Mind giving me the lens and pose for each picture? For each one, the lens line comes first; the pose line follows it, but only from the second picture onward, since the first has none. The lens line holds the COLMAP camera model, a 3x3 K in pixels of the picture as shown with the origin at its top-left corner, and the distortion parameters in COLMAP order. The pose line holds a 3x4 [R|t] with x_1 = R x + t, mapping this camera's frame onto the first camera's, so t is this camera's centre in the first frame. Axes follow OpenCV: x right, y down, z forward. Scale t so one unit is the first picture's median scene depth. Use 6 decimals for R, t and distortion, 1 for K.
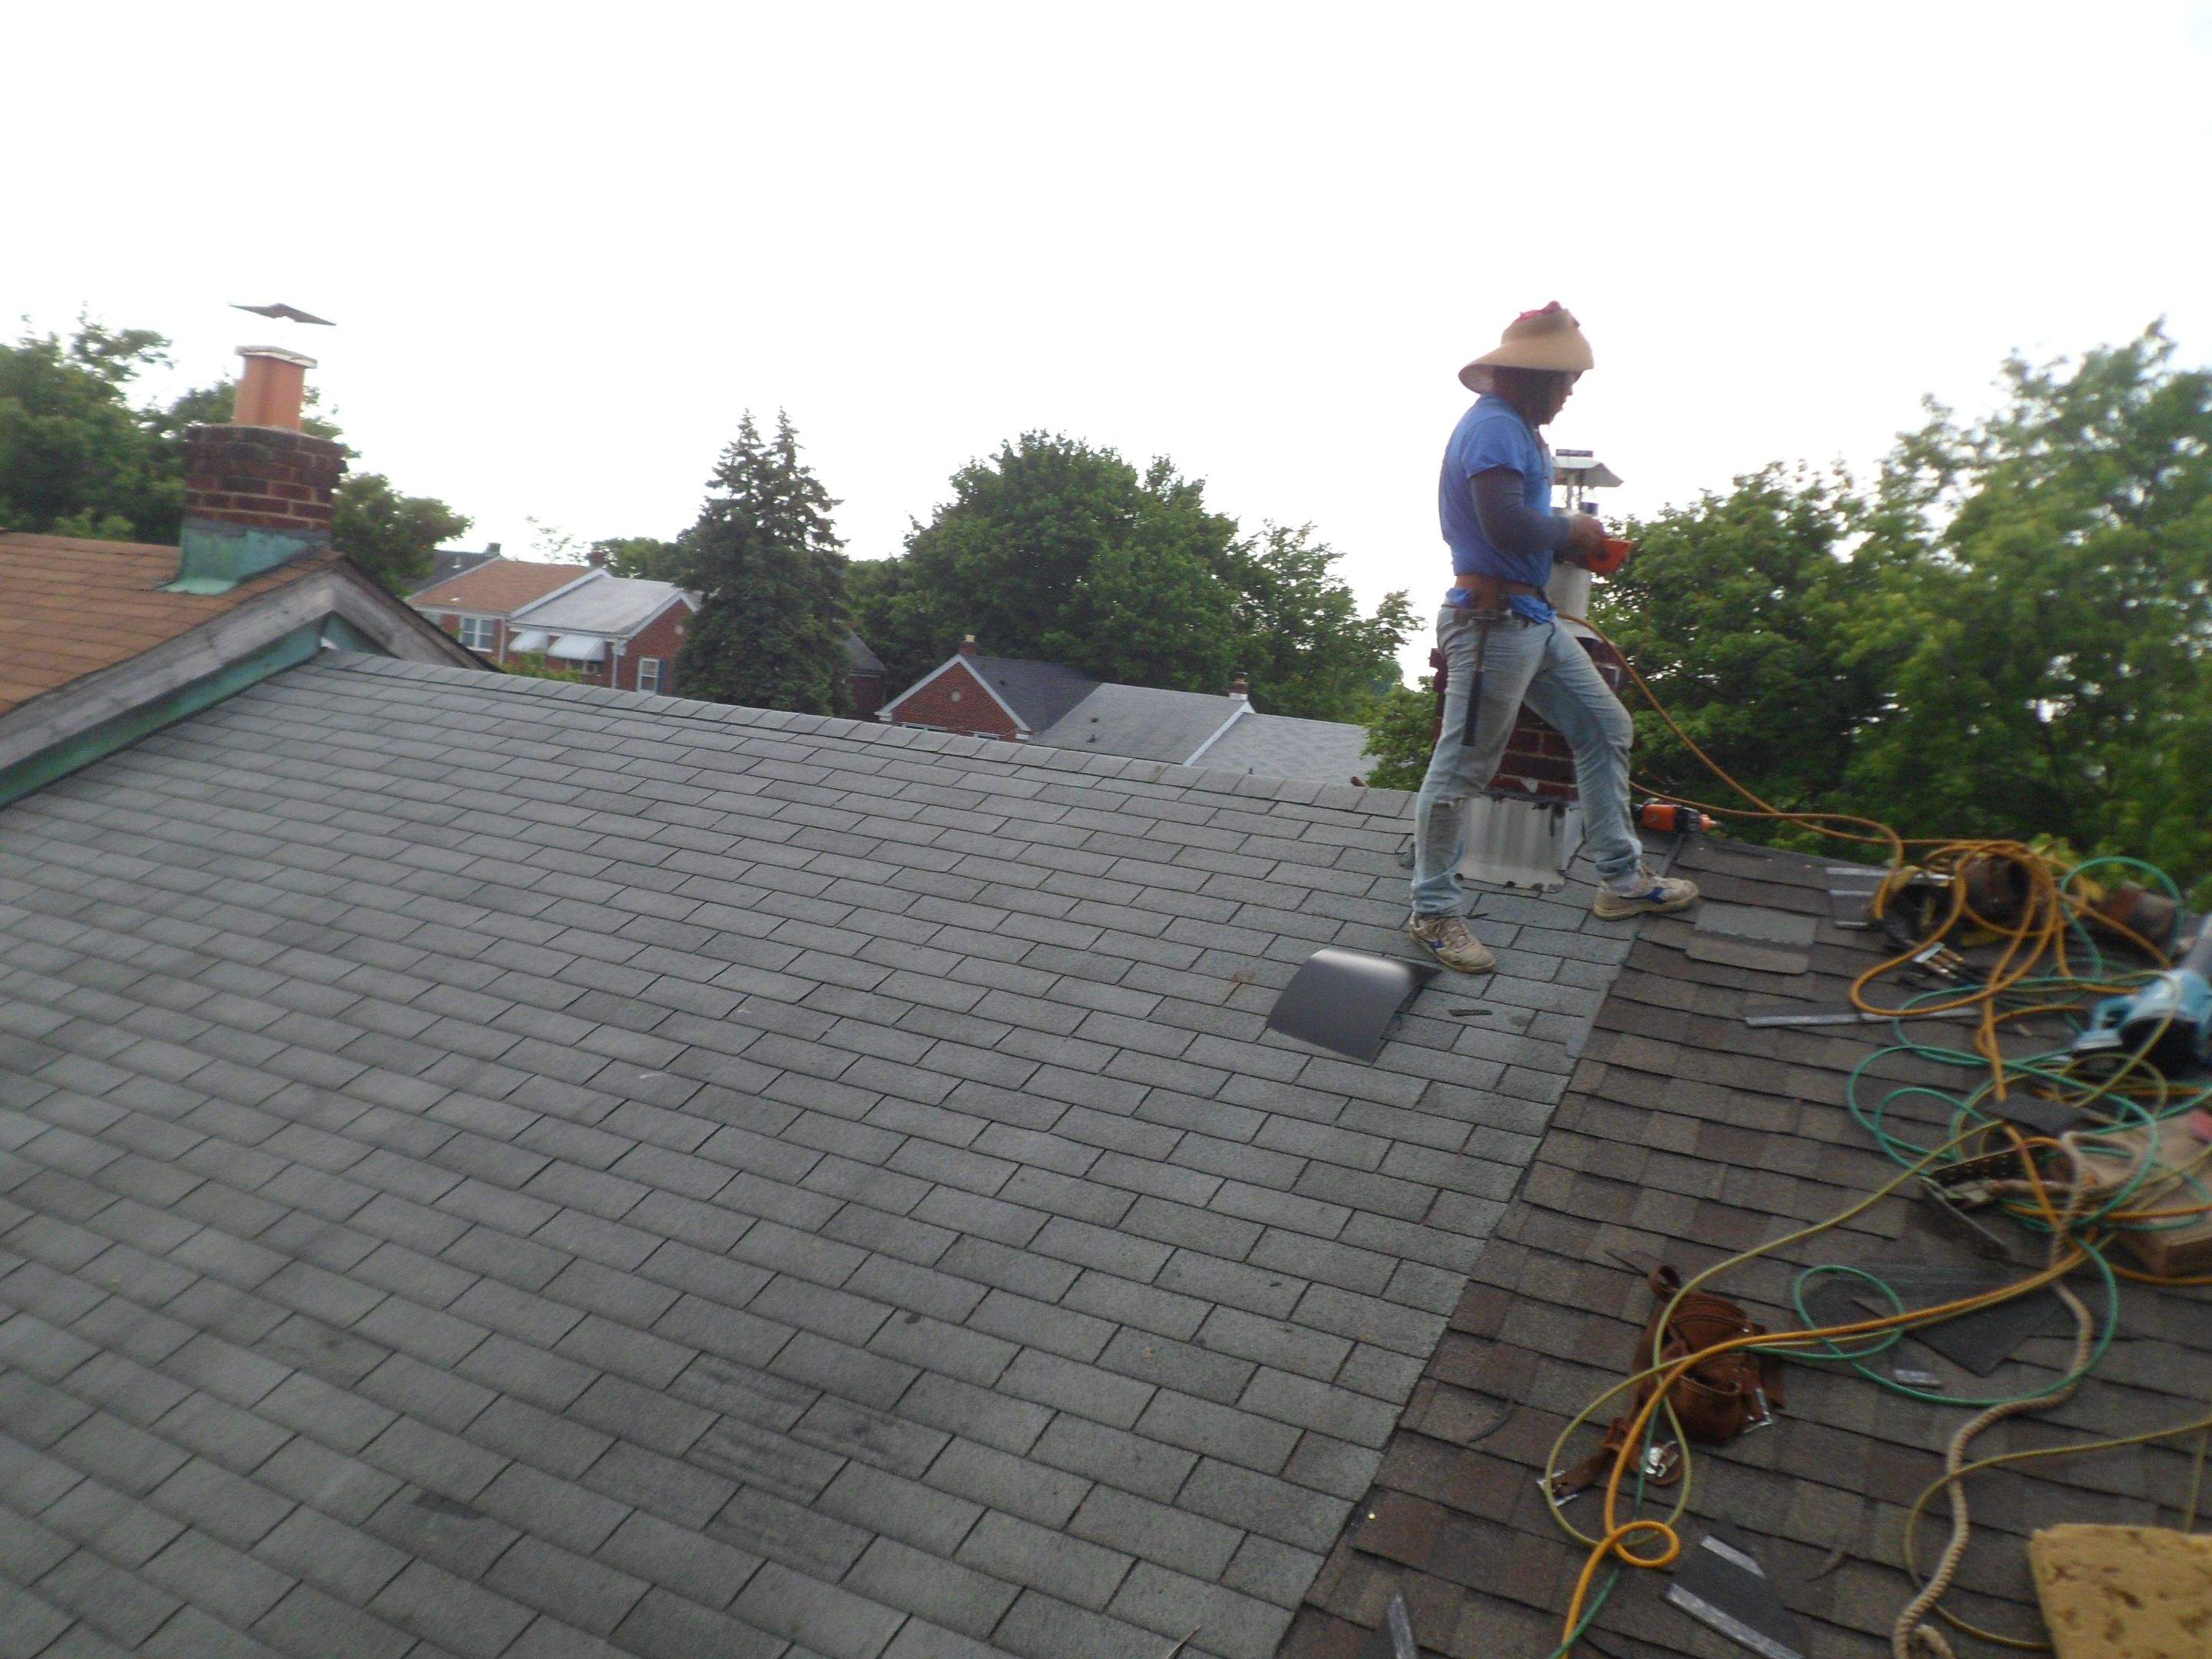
lens RADIAL K [[1988.1, 0, 1116.5], [0, 1988.1, 865.9], [0, 0, 1]] dist [-0.020817, -0.006501]
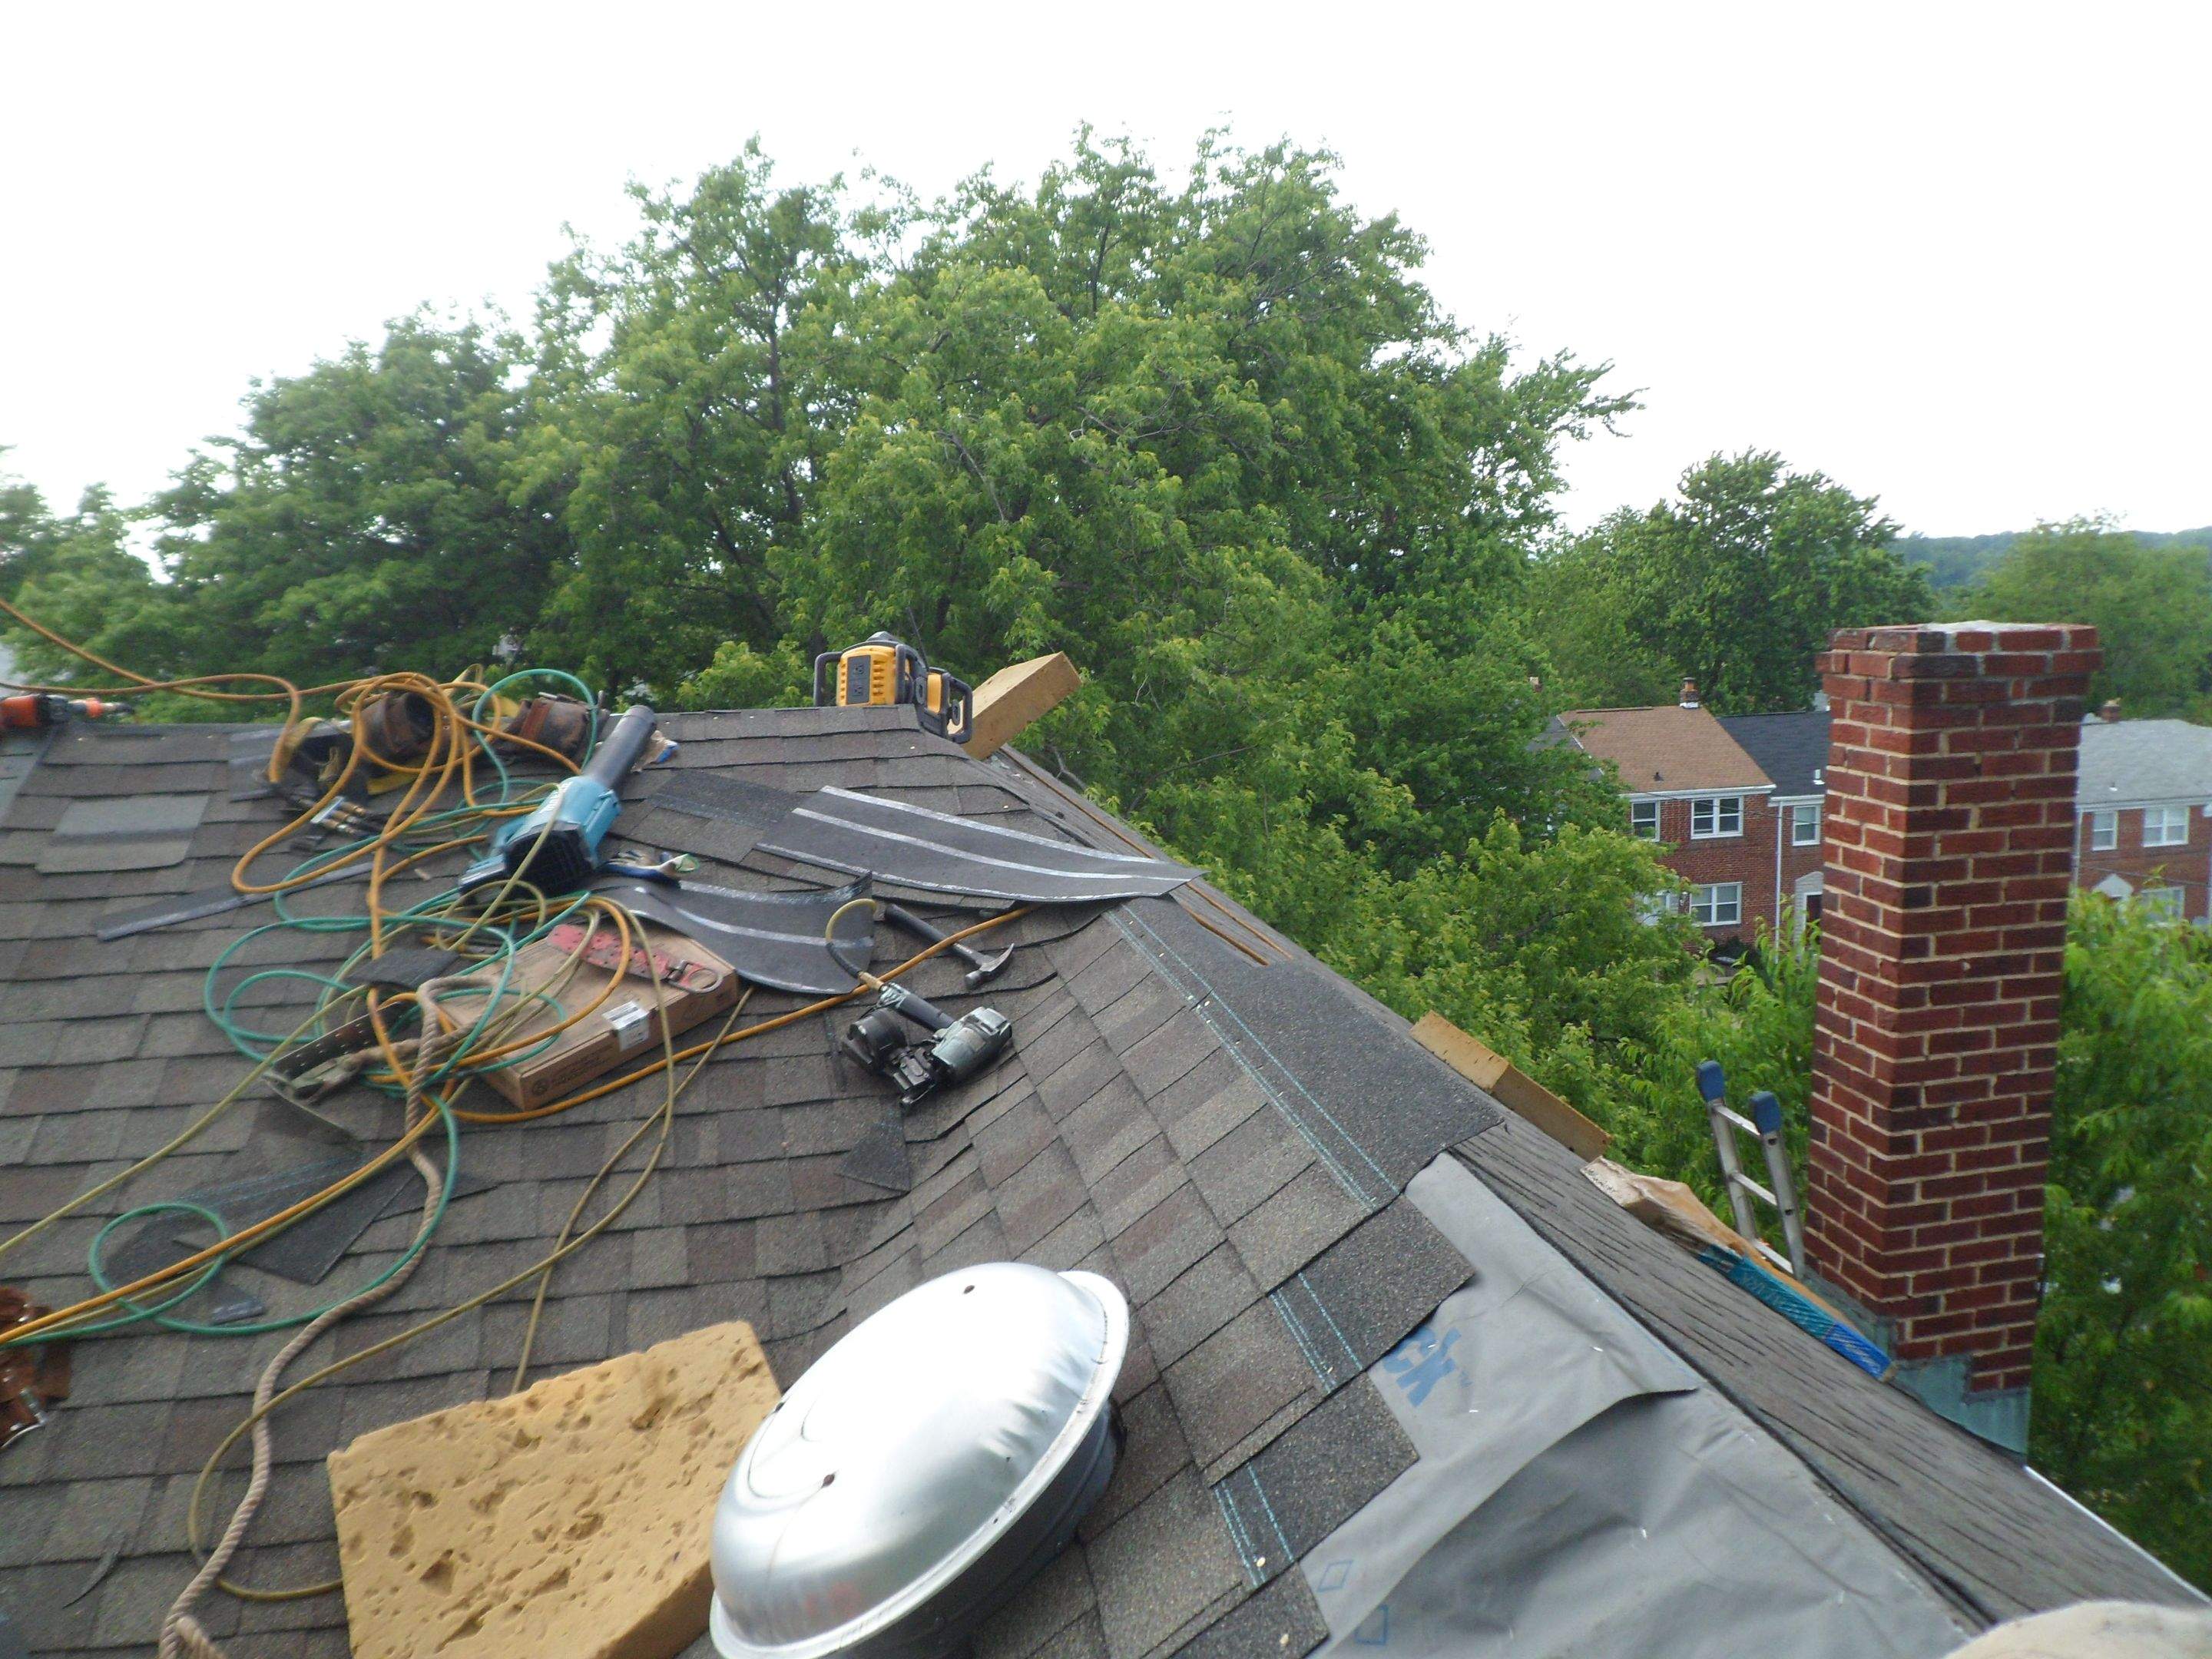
lens RADIAL K [[1988.1, 0, 1116.5], [0, 1988.1, 865.9], [0, 0, 1]] dist [-0.020817, -0.006501]
pose [[0.820808, -0.216627, 0.528533, 0.237268], [0.177434, 0.976218, 0.124564, 0.021307], [-0.542947, -0.008464, 0.839724, 0.044987]]
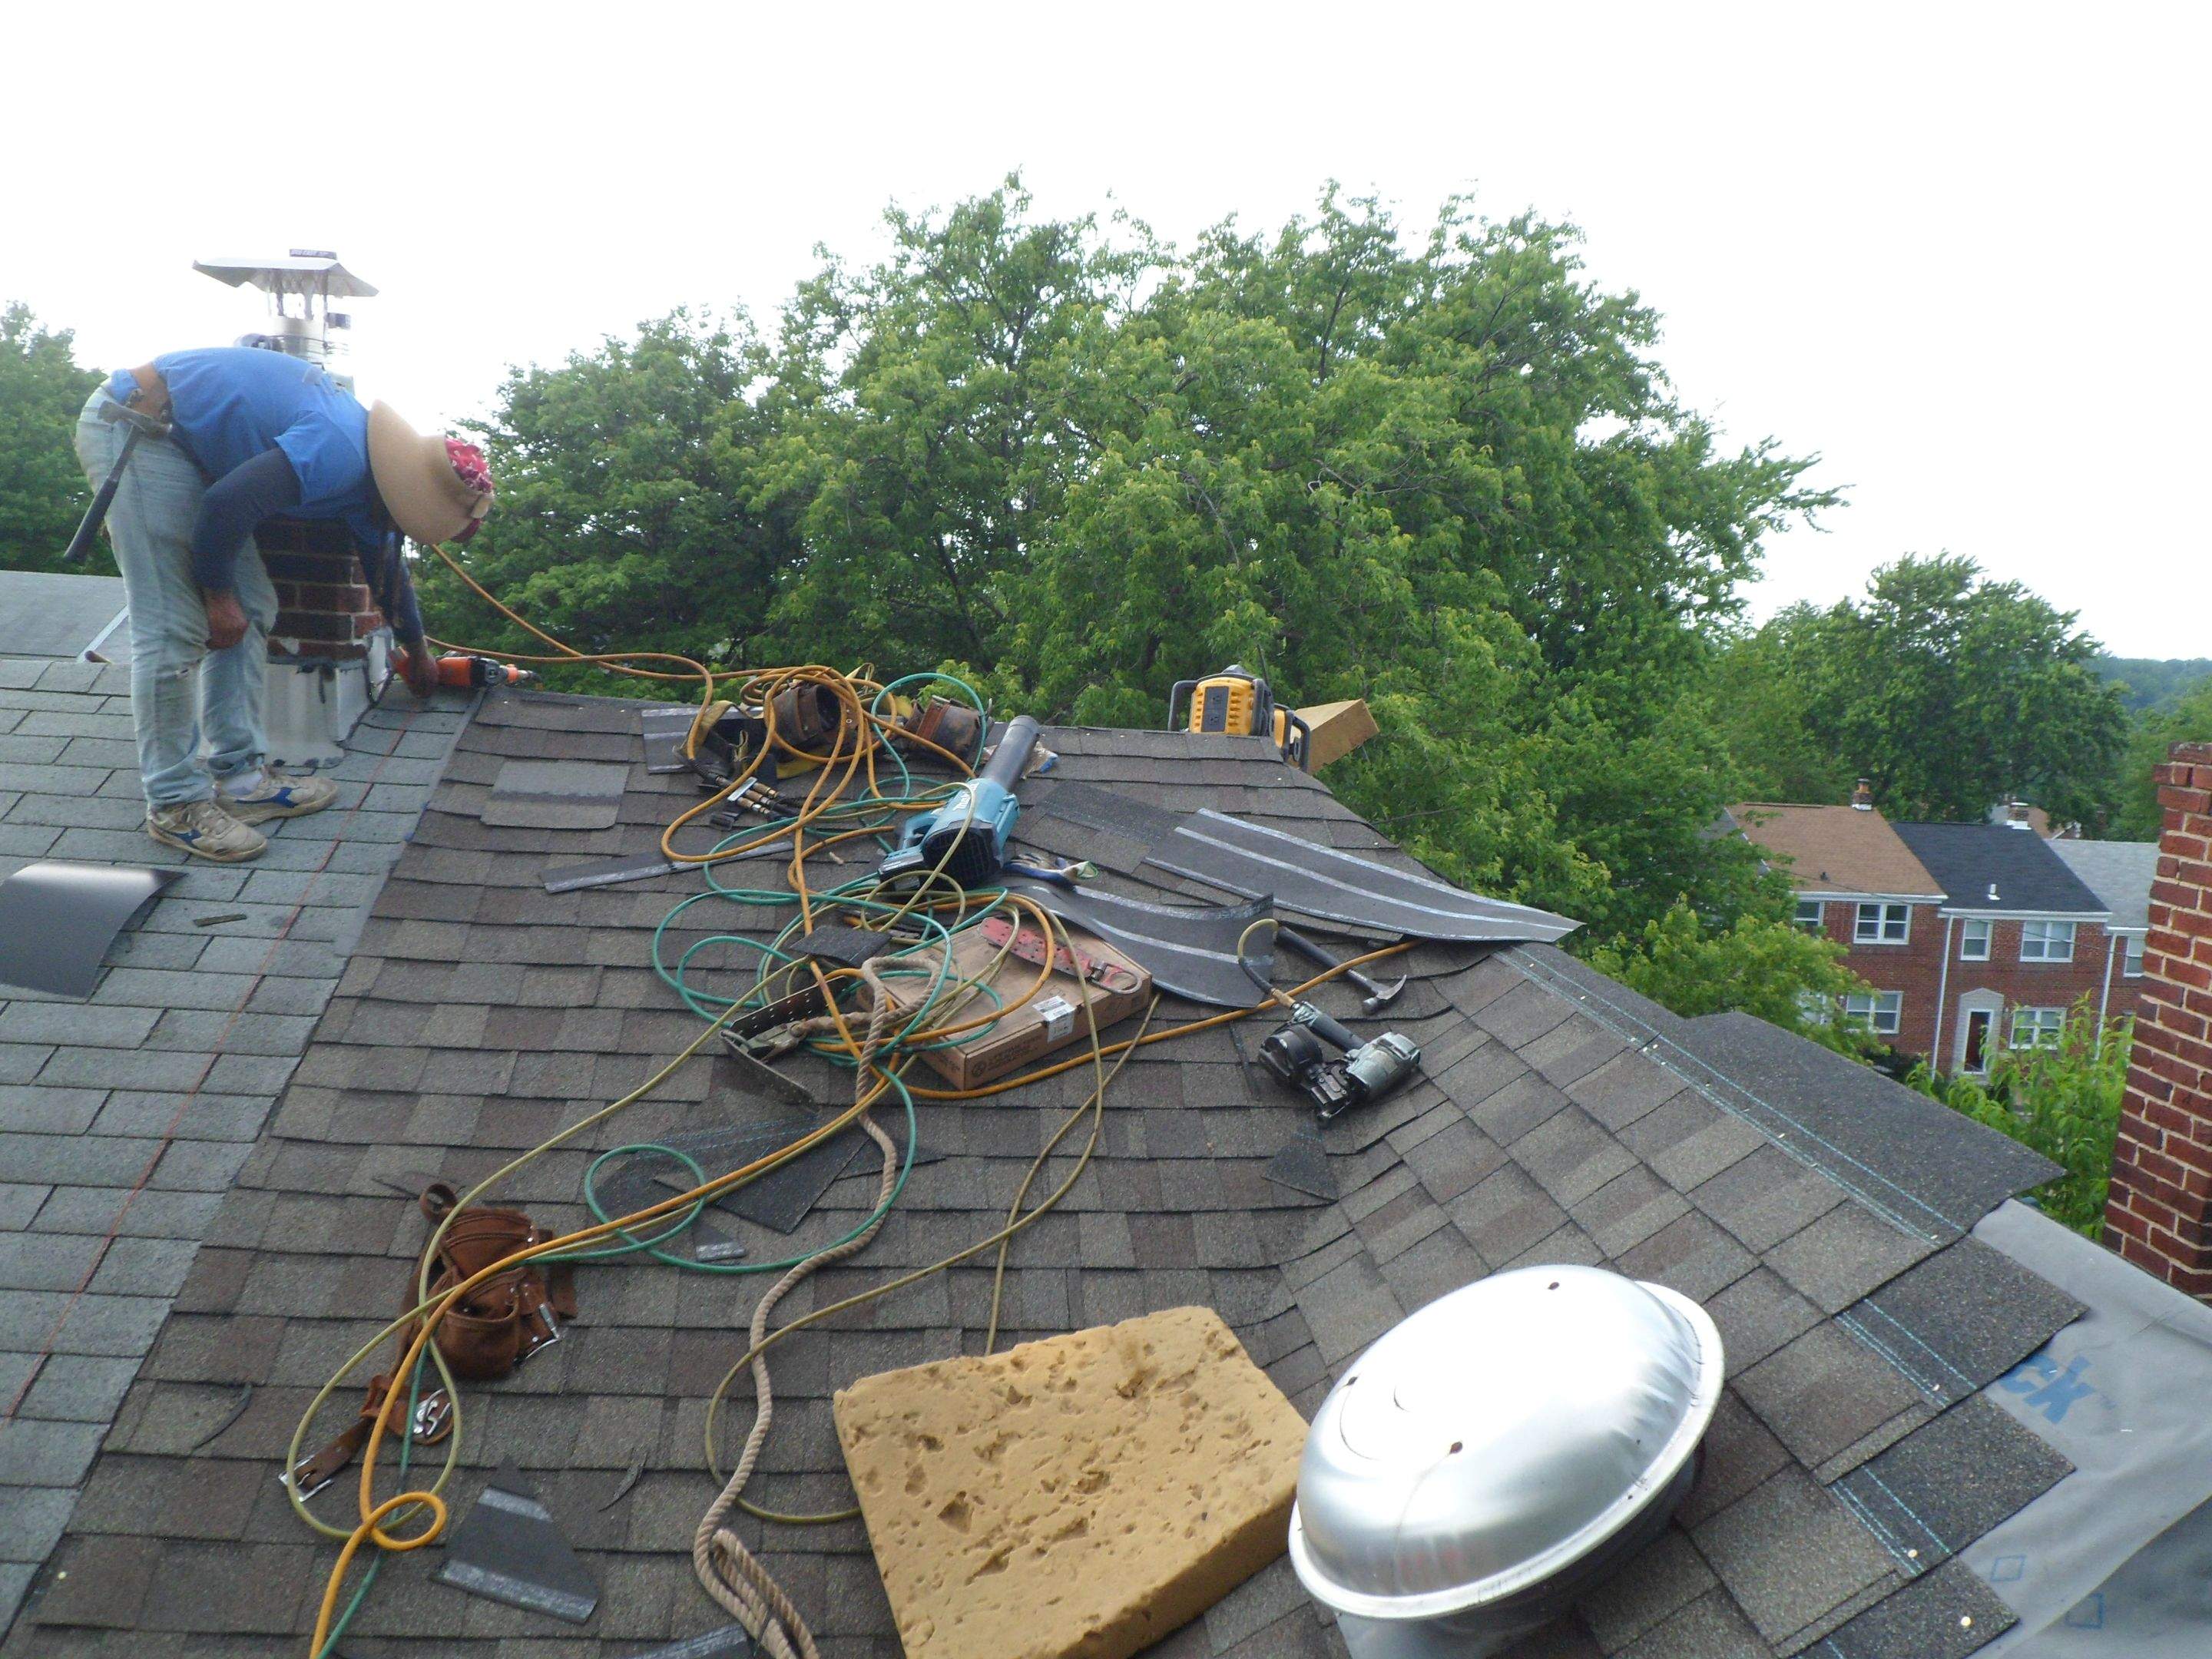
lens RADIAL K [[2003.2, 0, 1163.3], [0, 2003.2, 833.4], [0, 0, 1]] dist [-0.005700, -0.016175]
pose [[0.859649, -0.121088, 0.496327, 0.111370], [0.094396, 0.992425, 0.078624, 0.008954], [-0.502088, -0.020738, 0.864568, 0.071810]]
